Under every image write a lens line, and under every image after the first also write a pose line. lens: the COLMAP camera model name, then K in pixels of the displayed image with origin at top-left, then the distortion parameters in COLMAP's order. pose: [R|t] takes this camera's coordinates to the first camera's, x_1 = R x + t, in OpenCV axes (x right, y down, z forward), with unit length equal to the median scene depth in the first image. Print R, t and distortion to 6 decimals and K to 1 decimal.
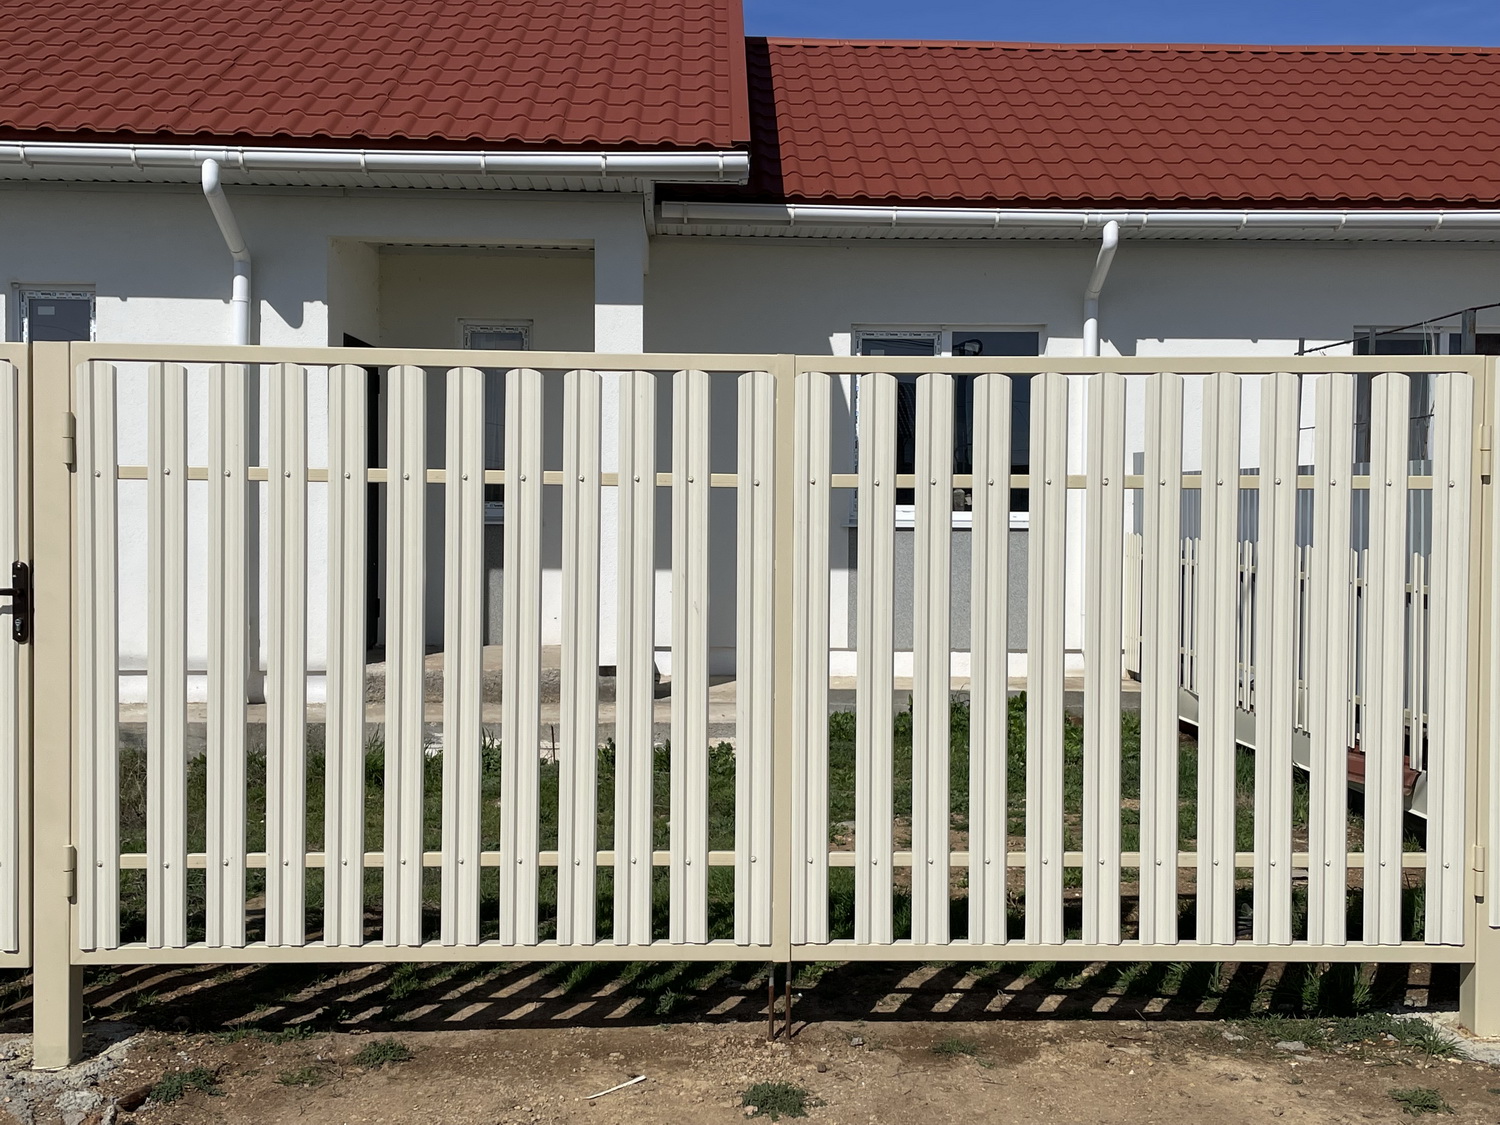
lens RADIAL K [[1576.5, 0, 748.0], [0, 1576.5, 553.5], [0, 0, 1]] dist [0.070309, -0.125345]
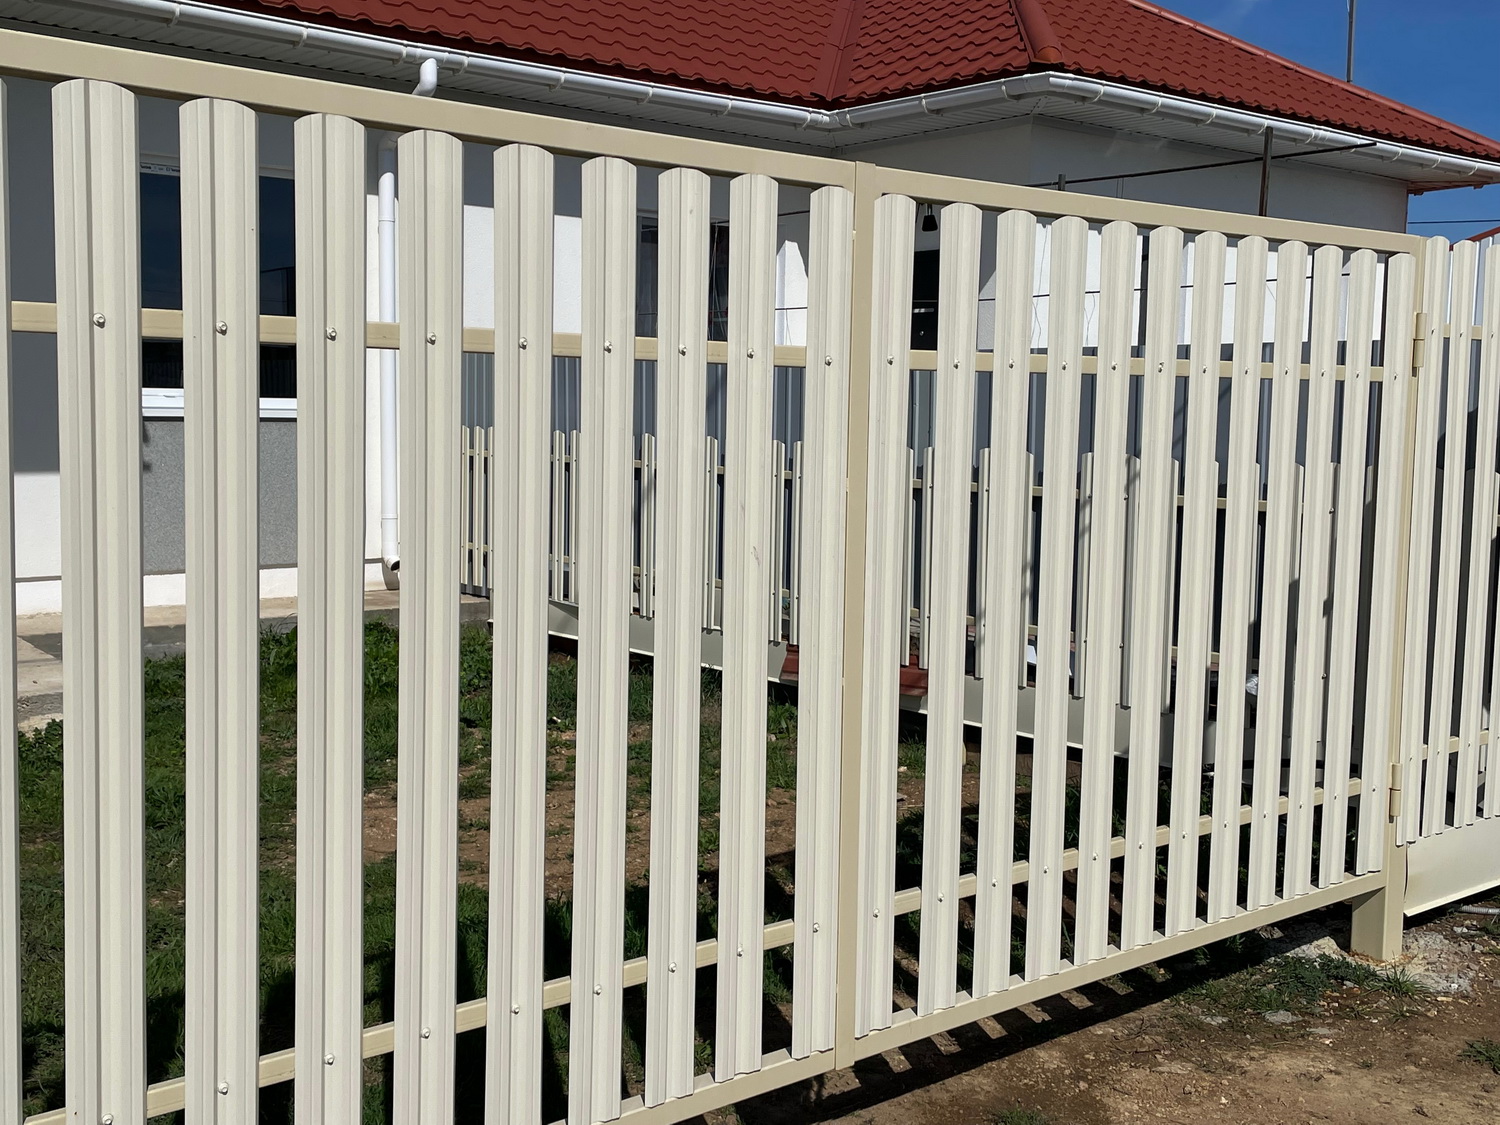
lens RADIAL K [[1576.5, 0, 748.0], [0, 1576.5, 553.5], [0, 0, 1]] dist [0.070309, -0.125345]
pose [[0.800303, -0.047374, 0.597722, -0.329171], [0.006175, 0.997472, 0.070789, -0.005336], [-0.599564, -0.052962, 0.798572, 0.408578]]
